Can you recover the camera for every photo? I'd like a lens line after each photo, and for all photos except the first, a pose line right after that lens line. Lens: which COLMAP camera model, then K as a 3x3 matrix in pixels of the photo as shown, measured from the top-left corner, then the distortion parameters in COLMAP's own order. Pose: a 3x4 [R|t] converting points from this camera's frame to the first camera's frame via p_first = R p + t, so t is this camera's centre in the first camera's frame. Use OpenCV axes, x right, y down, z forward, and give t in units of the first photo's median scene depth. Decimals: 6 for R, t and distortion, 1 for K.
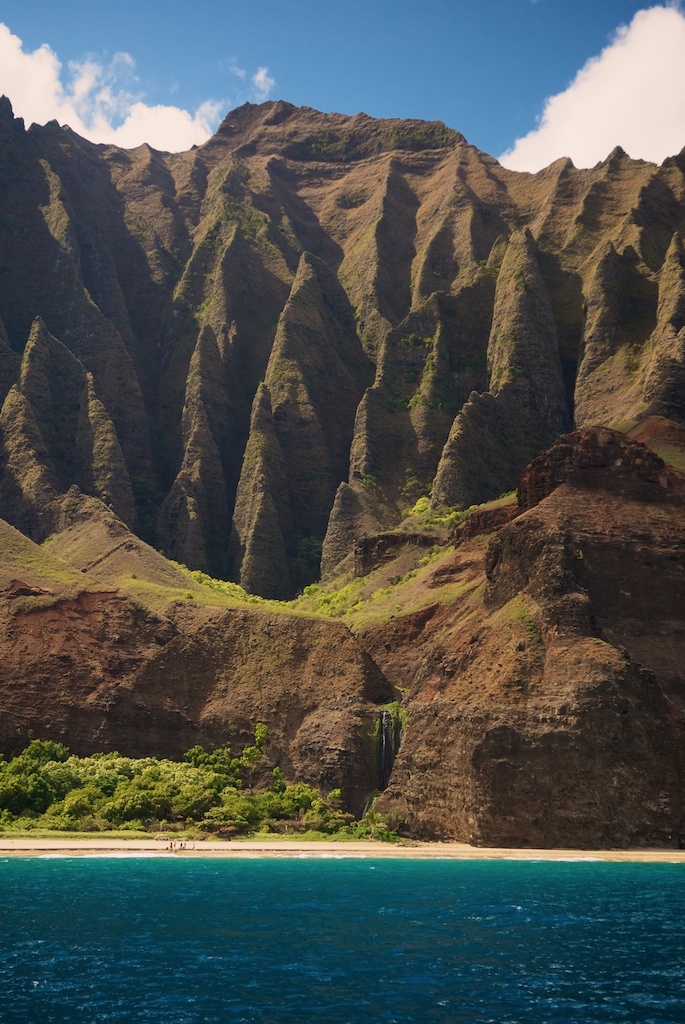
lens RADIAL K [[1358.9, 0, 337.4], [0, 1358.9, 513.8], [0, 0, 1]] dist [0.098355, 0.000000]
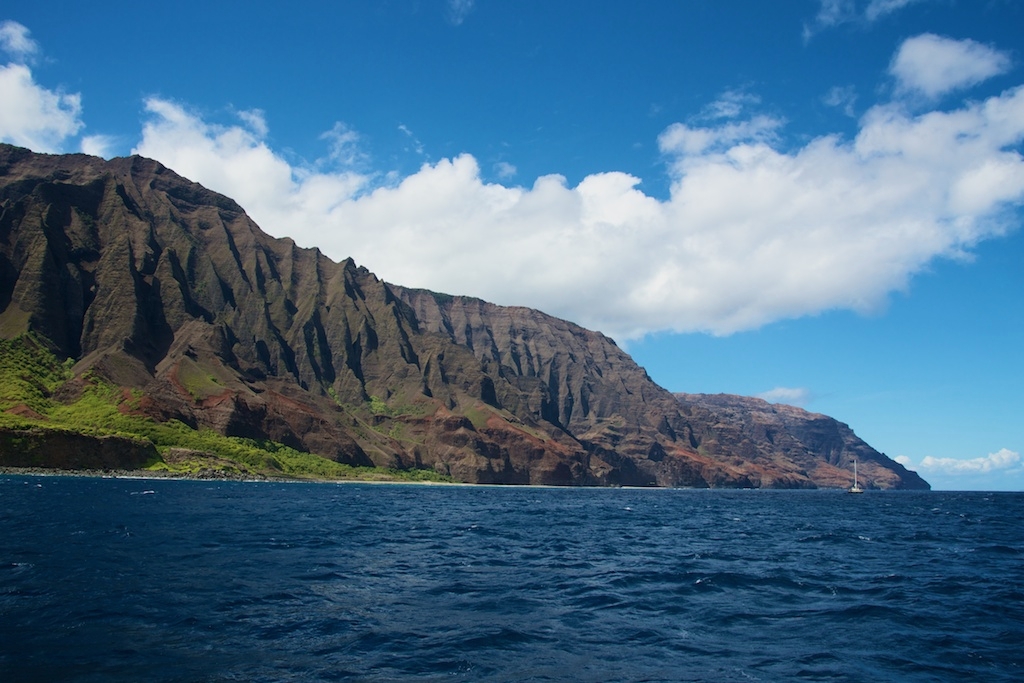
lens RADIAL K [[845.8, 0, 512.8], [0, 845.8, 335.2], [0, 0, 1]] dist [-0.134386, 0.129333]
pose [[0.649993, 0.135980, 0.747676, -1.439564], [-0.189772, 0.981734, -0.013571, -0.231958], [-0.735864, -0.133067, 0.663926, -0.910728]]
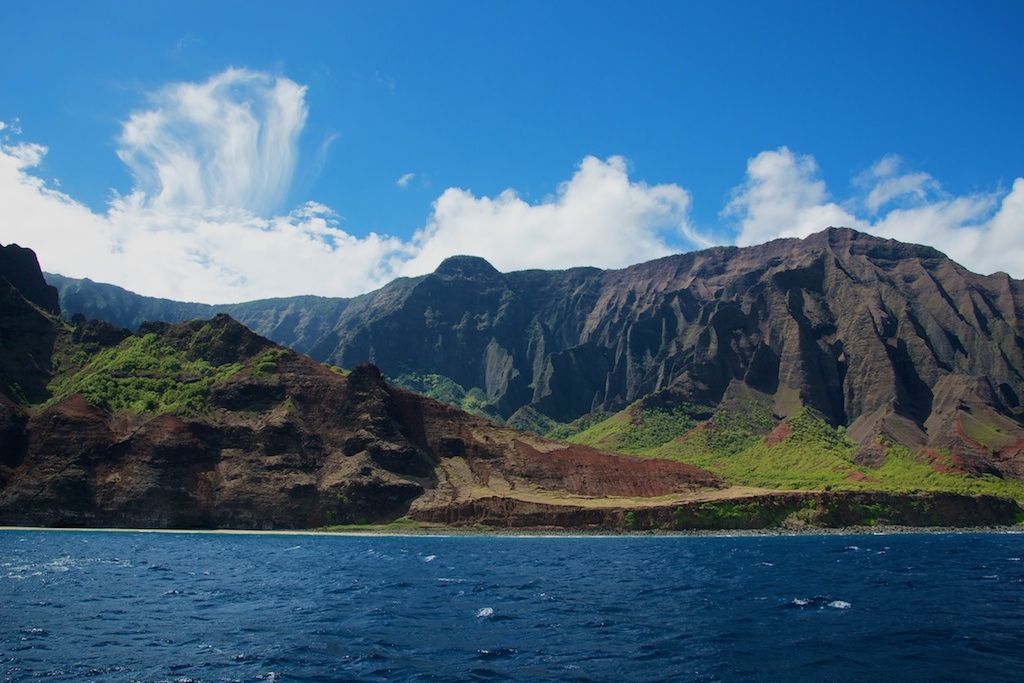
lens RADIAL K [[845.8, 0, 526.3], [0, 845.8, 341.1], [0, 0, 1]] dist [-0.134386, 0.129333]
pose [[0.995607, 0.012573, 0.092784, -1.636227], [-0.013541, 0.999860, 0.009811, -0.234239], [-0.092647, -0.011024, 0.995638, -0.910190]]
